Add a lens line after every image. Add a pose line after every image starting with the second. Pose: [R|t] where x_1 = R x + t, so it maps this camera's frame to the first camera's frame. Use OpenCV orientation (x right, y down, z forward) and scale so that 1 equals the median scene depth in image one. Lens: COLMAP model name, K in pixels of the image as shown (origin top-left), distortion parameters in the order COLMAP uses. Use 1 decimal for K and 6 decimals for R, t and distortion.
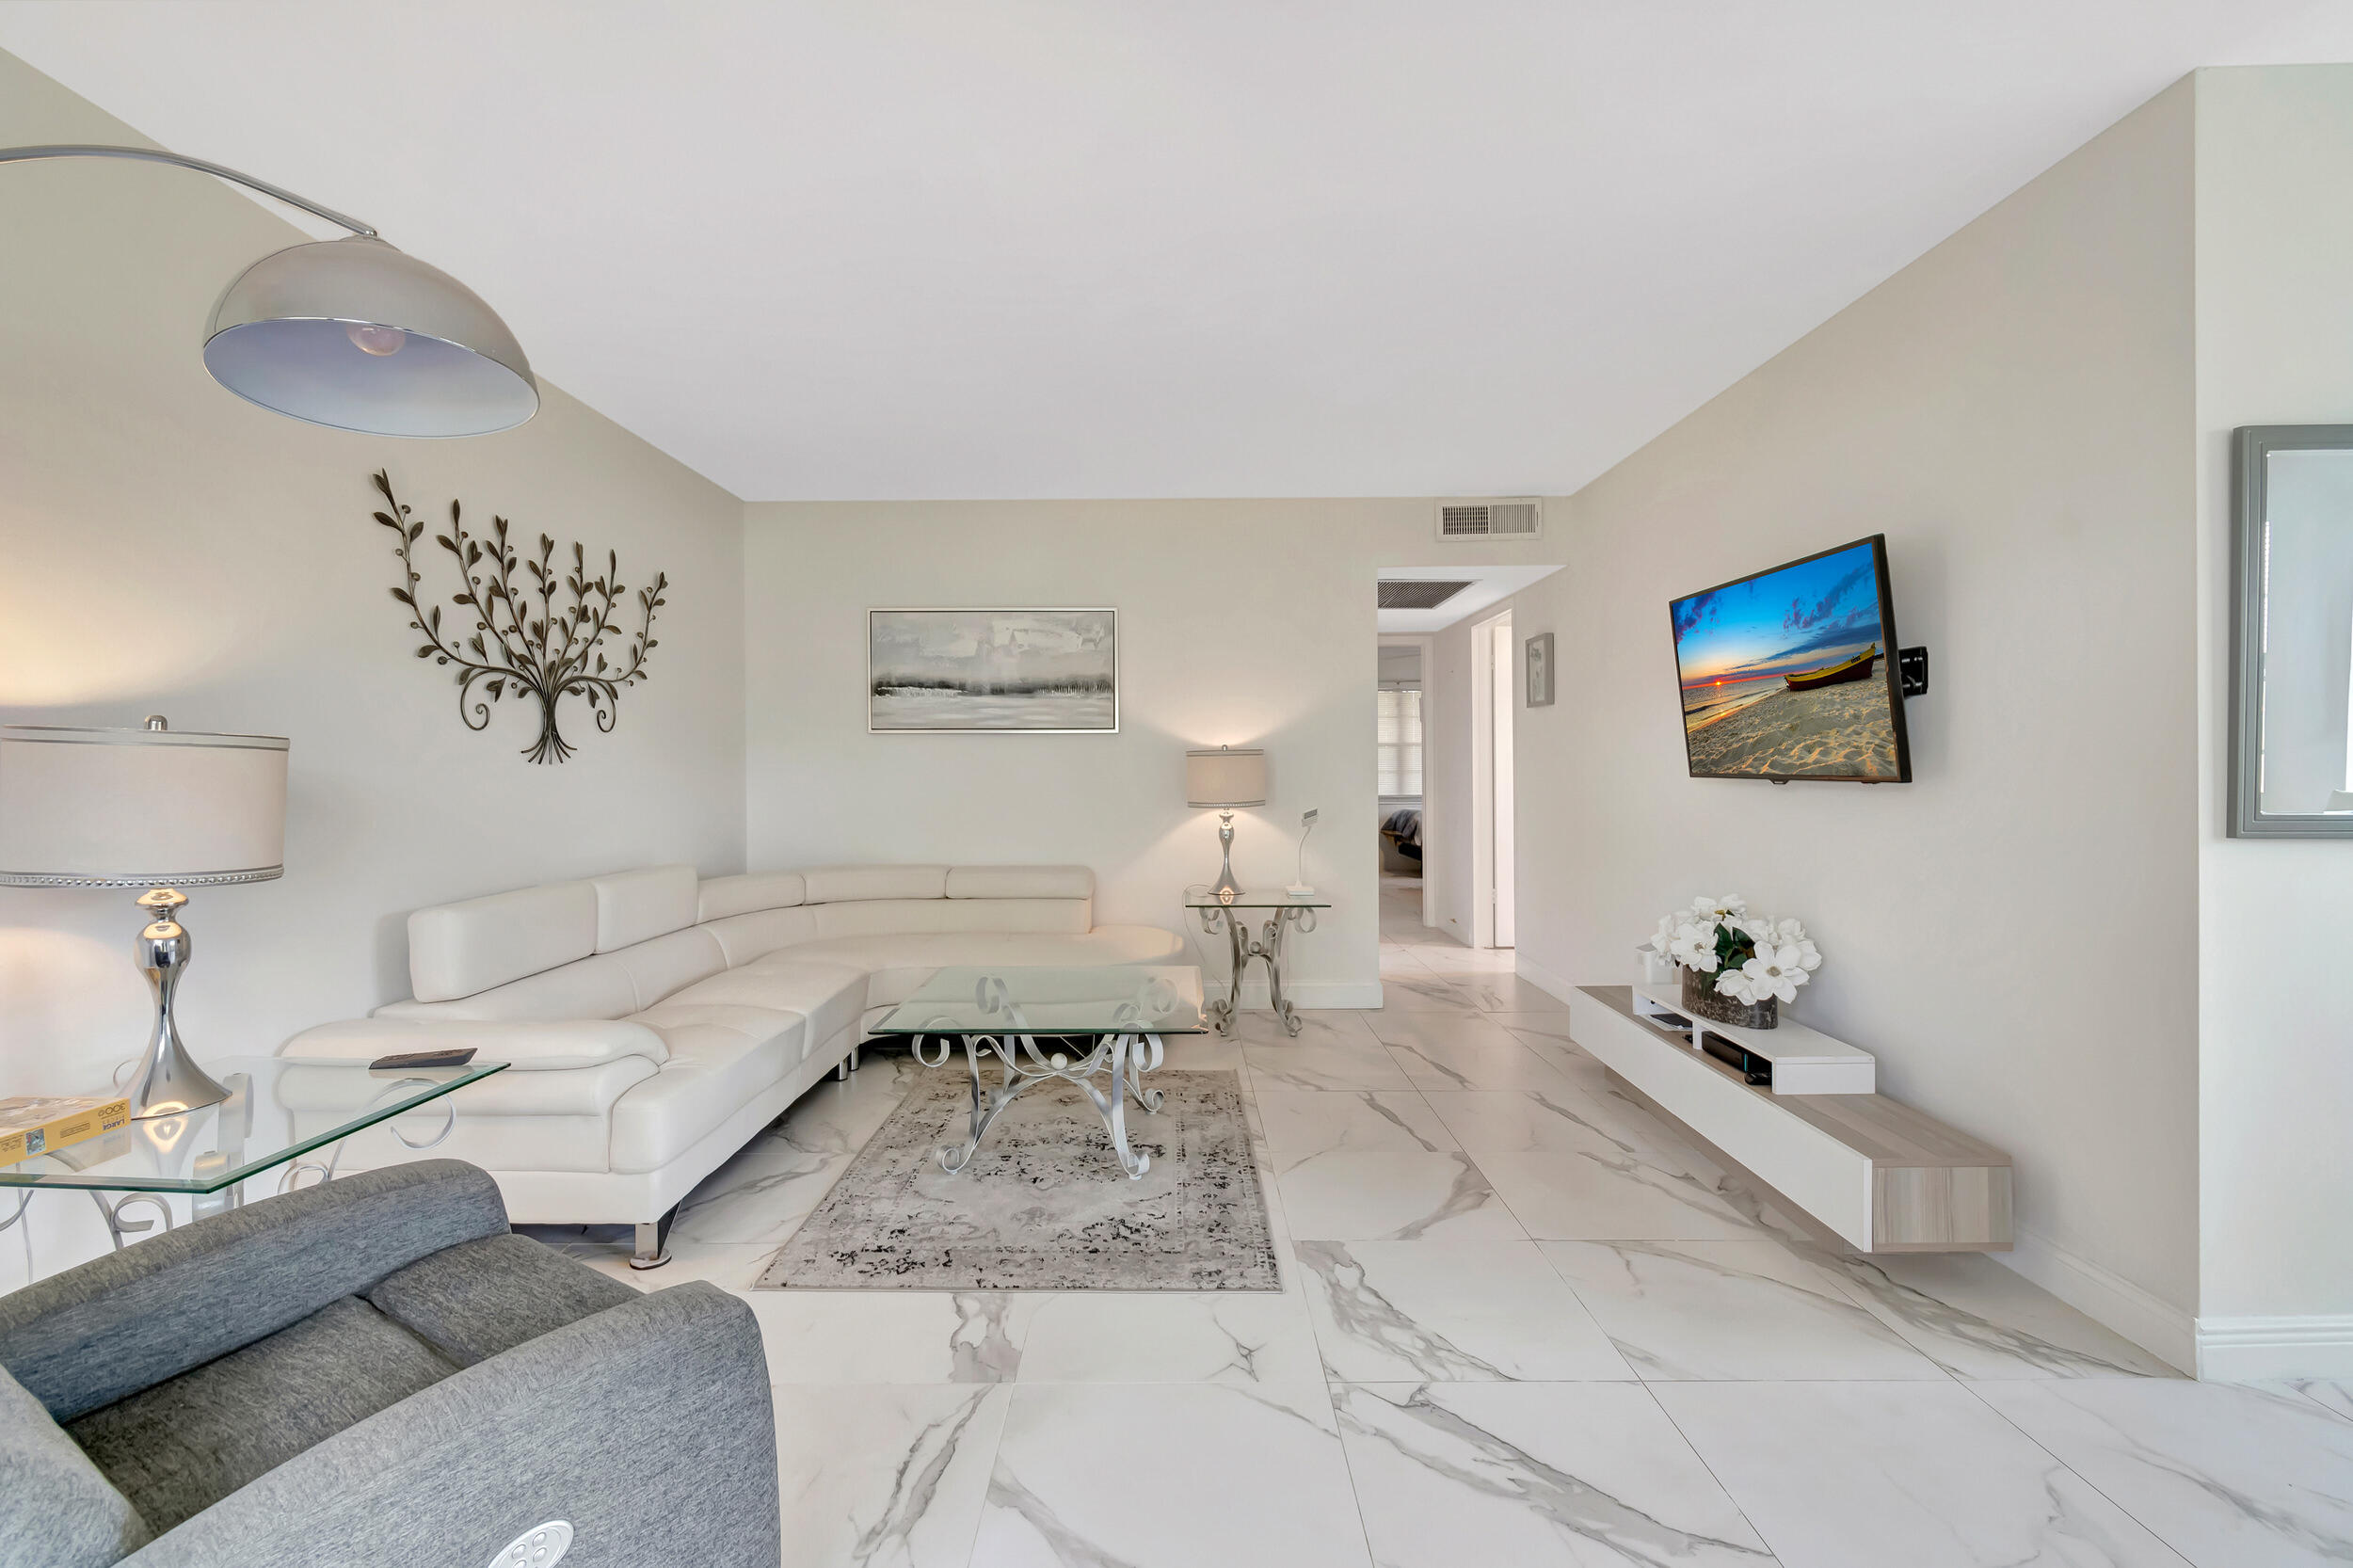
lens RADIAL K [[1040.2, 0, 1152.1], [0, 1040.2, 767.8], [0, 0, 1]] dist [0.005472, -0.003139]
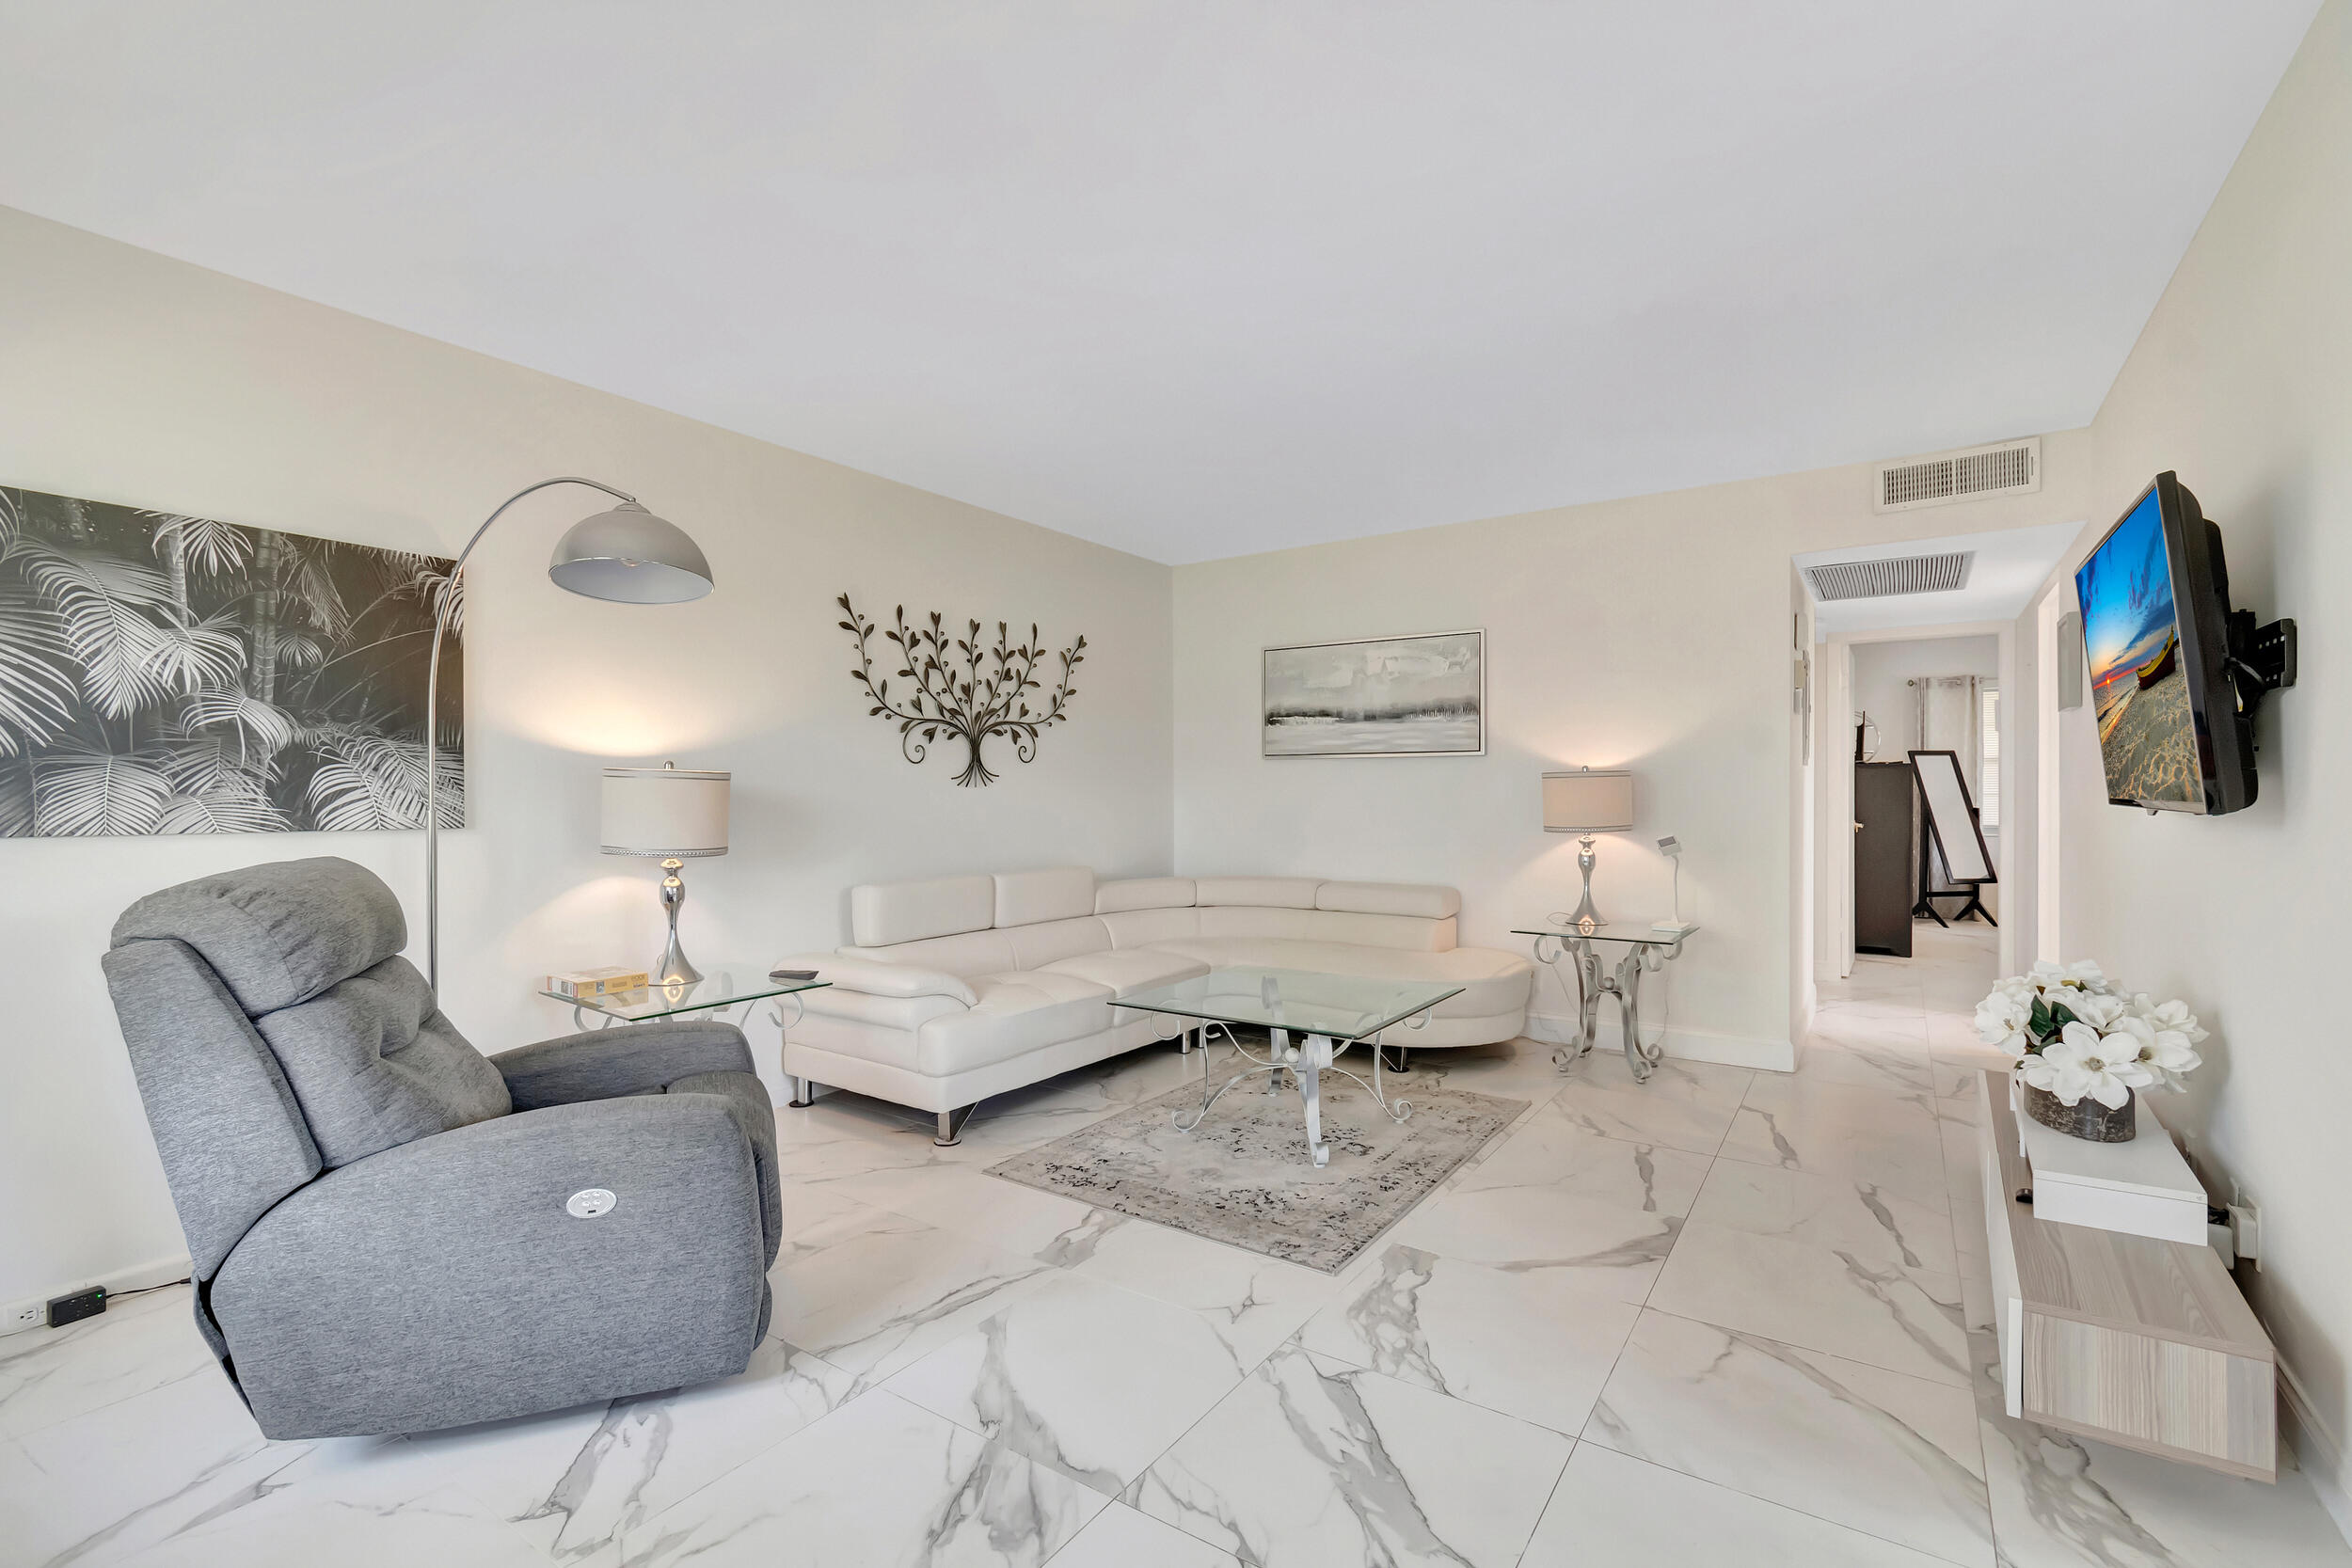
lens RADIAL K [[1039.7, 0, 1149.9], [0, 1039.7, 795.4], [0, 0, 1]] dist [0.005472, -0.003139]
pose [[0.825724, 0.004663, -0.564055, 0.435598], [-0.000926, 0.999976, 0.006911, -0.002578], [0.564073, -0.005184, 0.825708, -0.000201]]
